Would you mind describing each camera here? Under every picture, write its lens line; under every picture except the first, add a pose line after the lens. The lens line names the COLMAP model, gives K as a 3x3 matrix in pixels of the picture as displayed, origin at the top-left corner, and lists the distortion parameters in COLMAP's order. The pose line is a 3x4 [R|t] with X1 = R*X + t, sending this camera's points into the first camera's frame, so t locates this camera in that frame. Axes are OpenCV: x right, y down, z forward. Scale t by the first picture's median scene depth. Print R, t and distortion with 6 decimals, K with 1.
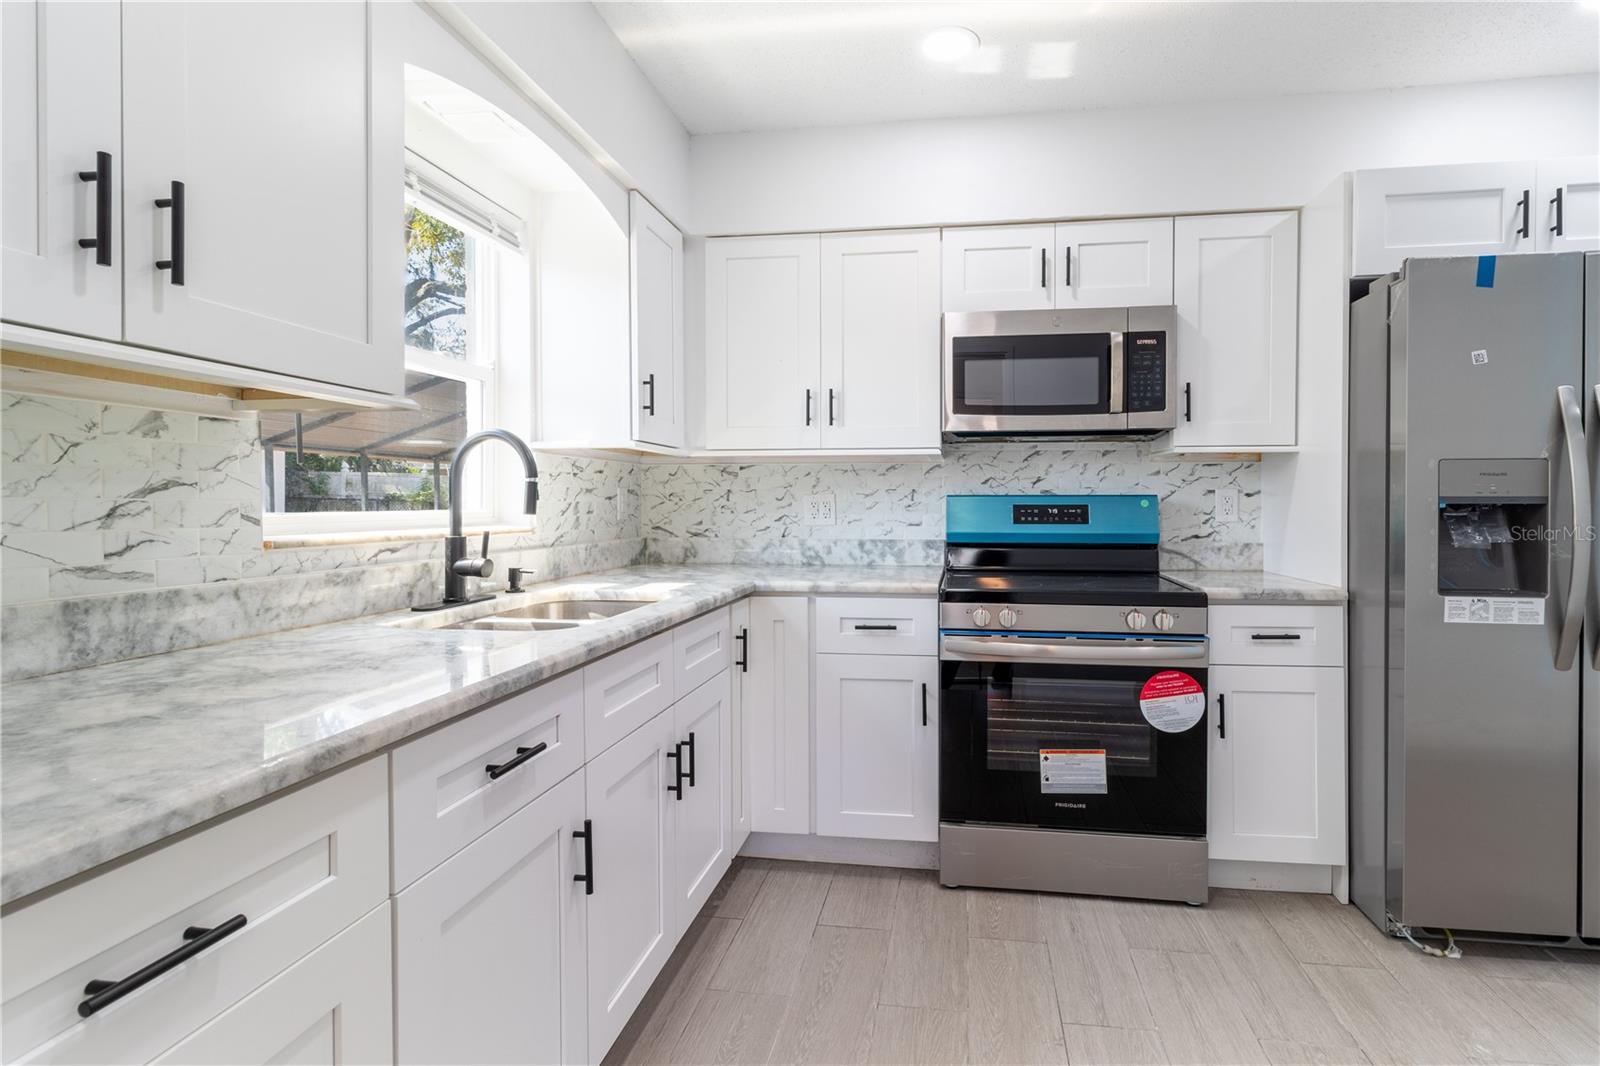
lens RADIAL K [[757.7, 0, 931.5], [0, 757.7, 488.6], [0, 0, 1]] dist [0.001684, 0.000161]
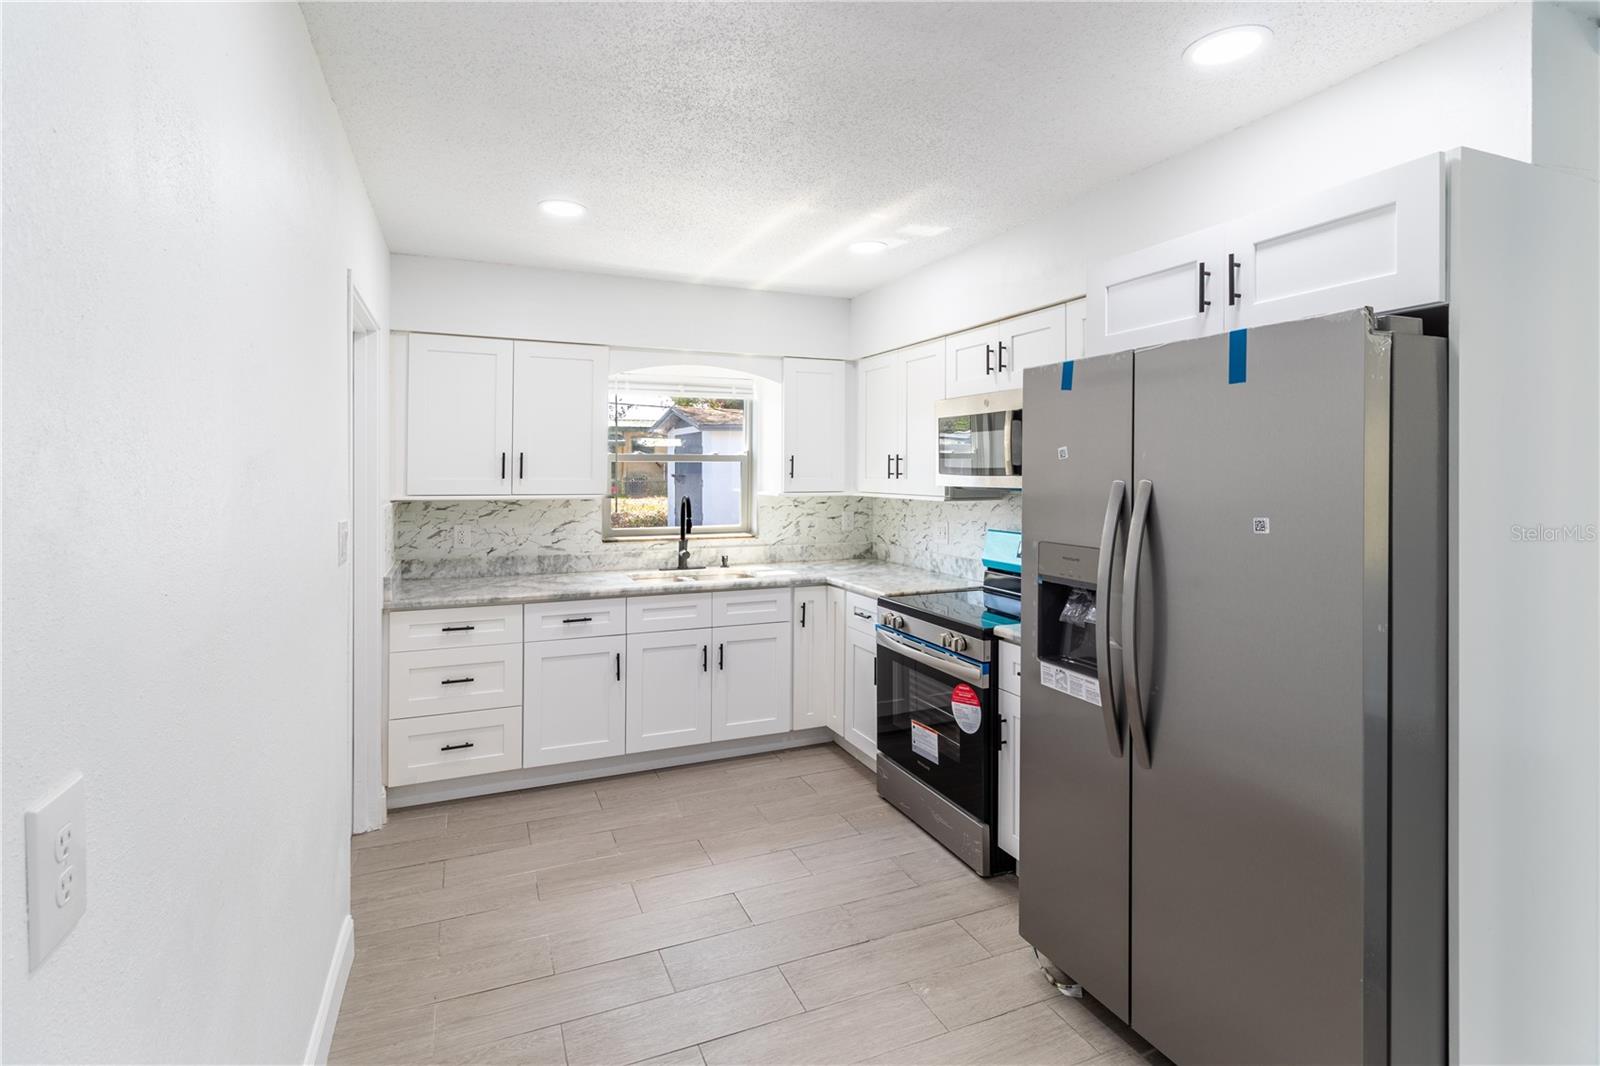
lens RADIAL K [[764.2, 0, 806.7], [0, 764.2, 443.8], [0, 0, 1]] dist [-0.001052, 0.000059]
pose [[0.520995, -0.025729, -0.853172, 1.131592], [0.003733, 0.999605, -0.027865, -0.118799], [0.853551, 0.011333, 0.520885, 0.068754]]
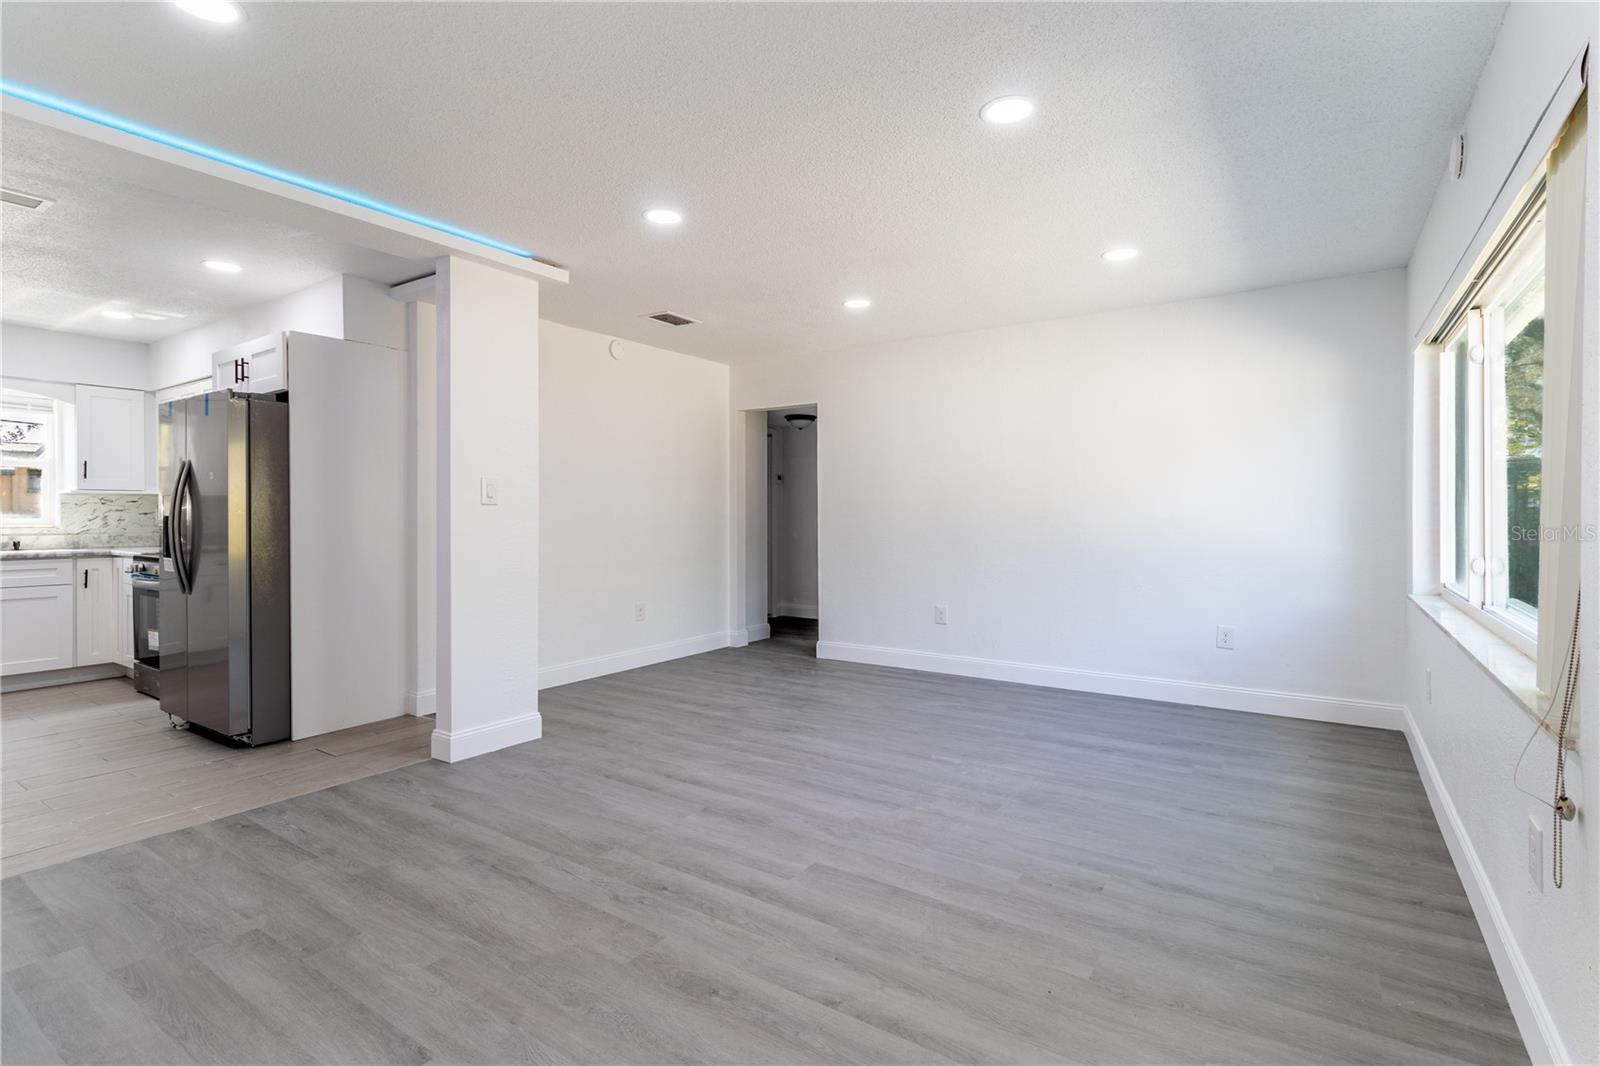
lens RADIAL K [[759.1, 0, 805.5], [0, 759.1, 510.0], [0, 0, 1]] dist [0.001479, 0.000114]
pose [[0.894719, 0.002480, -0.446622, 2.480118], [0.000114, 0.999983, 0.005780, -0.012291], [0.446629, -0.005223, 0.894704, -0.099203]]
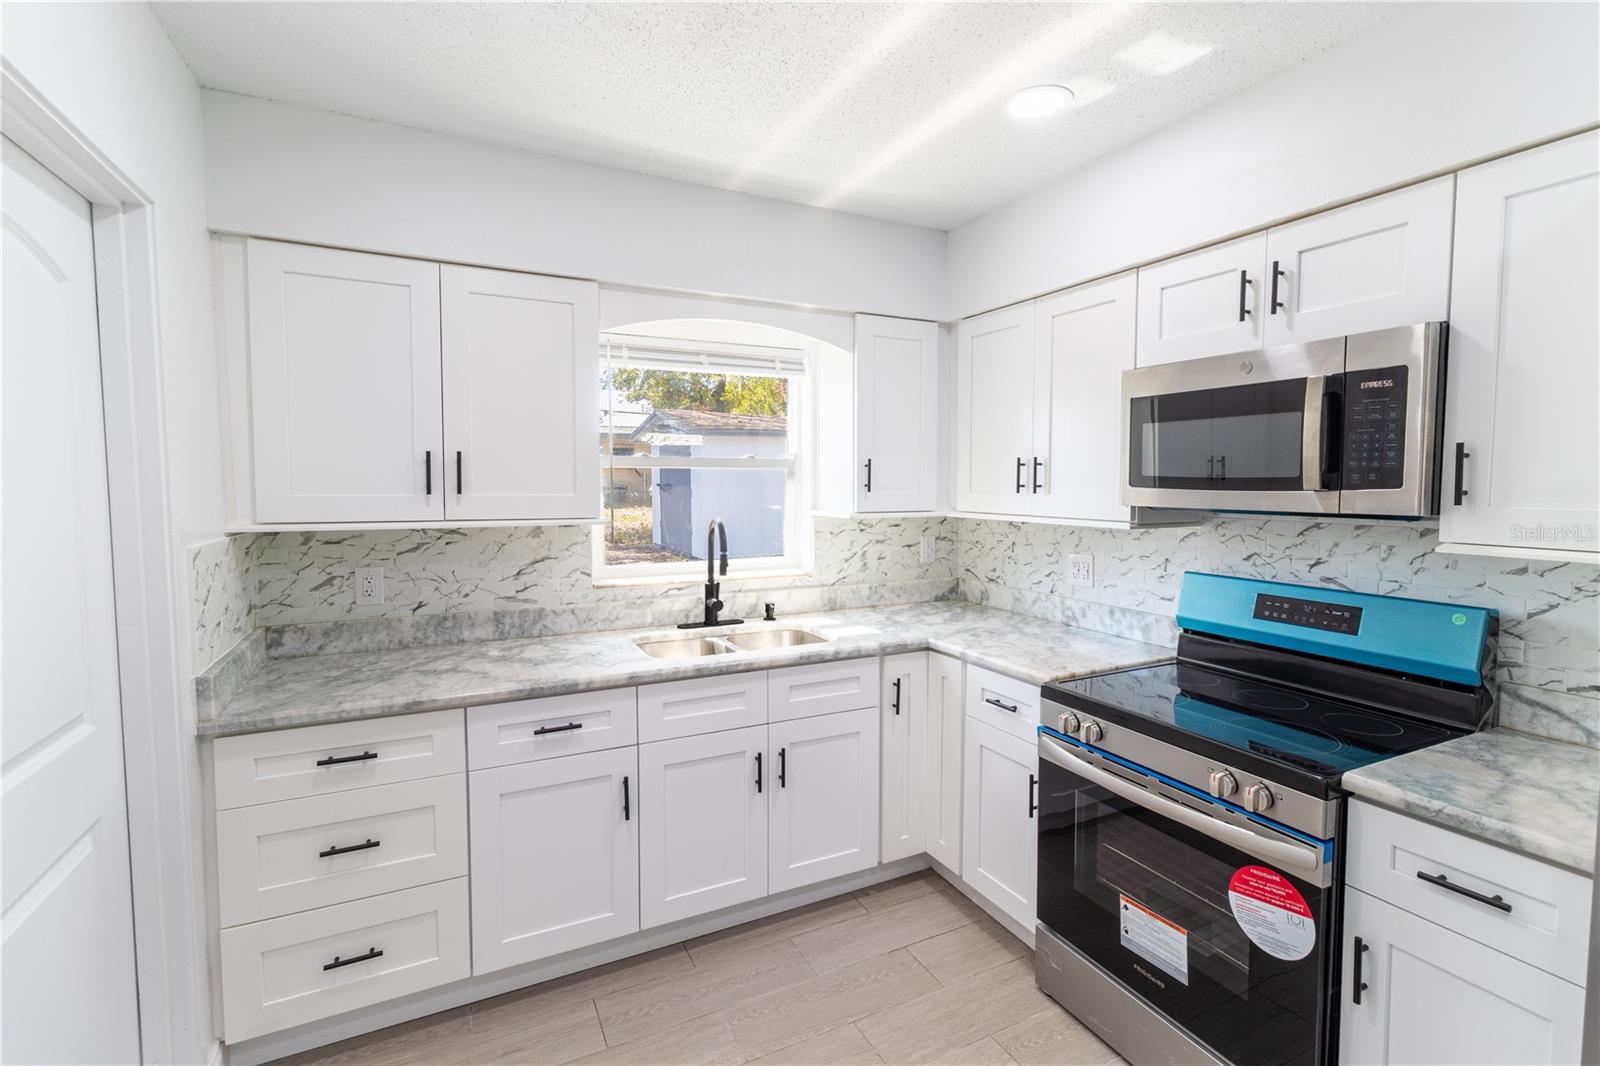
lens RADIAL K [[759.1, 0, 805.5], [0, 759.1, 510.0], [0, 0, 1]] dist [0.001479, 0.000114]
pose [[0.545700, 0.037870, -0.837125, 0.578105], [0.002675, 0.998895, 0.046931, -0.117079], [0.837977, -0.027849, 0.544995, 0.214863]]
